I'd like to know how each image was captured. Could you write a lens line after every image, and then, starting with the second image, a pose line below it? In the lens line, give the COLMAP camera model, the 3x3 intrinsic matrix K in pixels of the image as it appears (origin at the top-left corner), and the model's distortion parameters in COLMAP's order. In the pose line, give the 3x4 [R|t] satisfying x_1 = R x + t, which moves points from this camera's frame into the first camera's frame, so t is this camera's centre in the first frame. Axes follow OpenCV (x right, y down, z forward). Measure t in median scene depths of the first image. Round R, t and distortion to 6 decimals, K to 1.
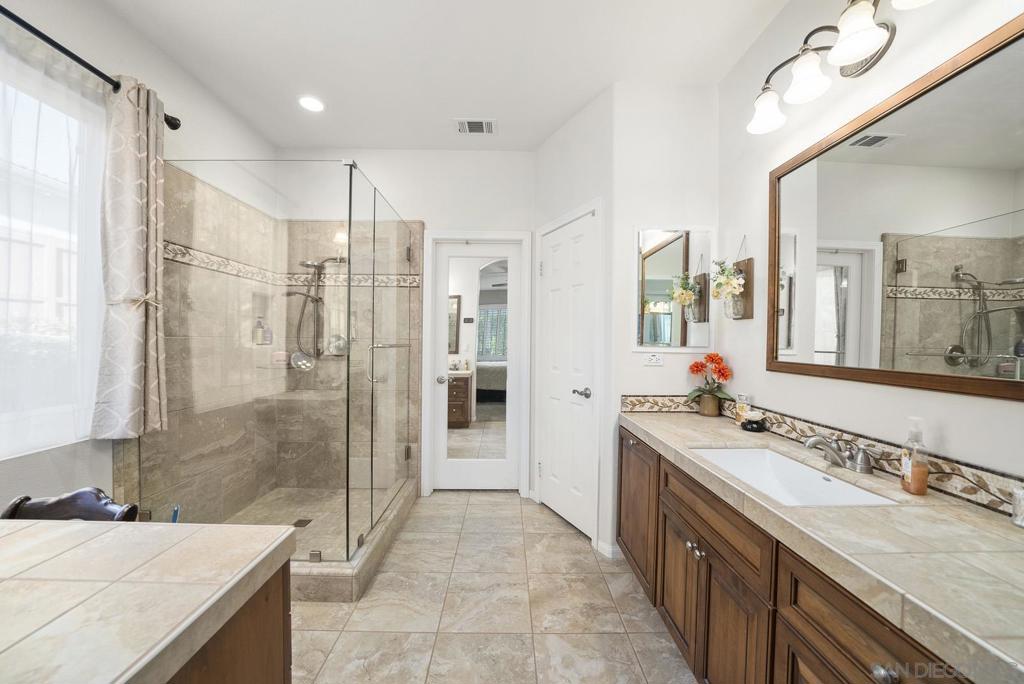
lens RADIAL K [[367.4, 0, 512.0], [0, 367.4, 342.0], [0, 0, 1]] dist [-0.020555, 0.000418]
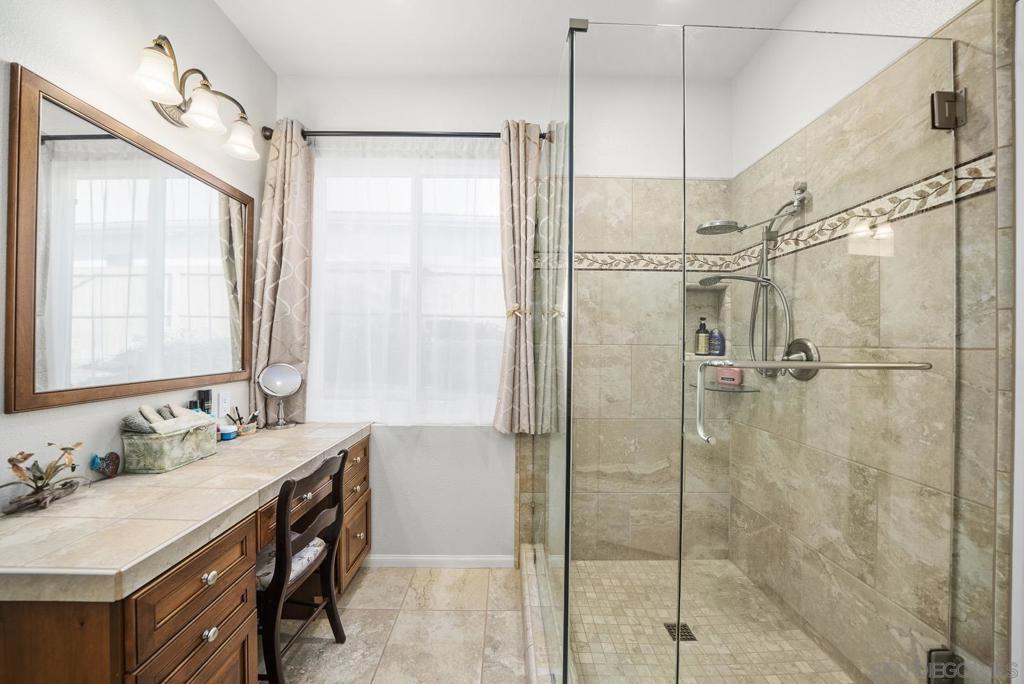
lens RADIAL K [[367.4, 0, 512.0], [0, 367.4, 342.0], [0, 0, 1]] dist [-0.020555, 0.000418]
pose [[-0.000851, -0.016155, -0.999869, 0.071143], [-0.017968, 0.999708, -0.016137, -0.001211], [0.999838, 0.017952, -0.001141, 0.681323]]
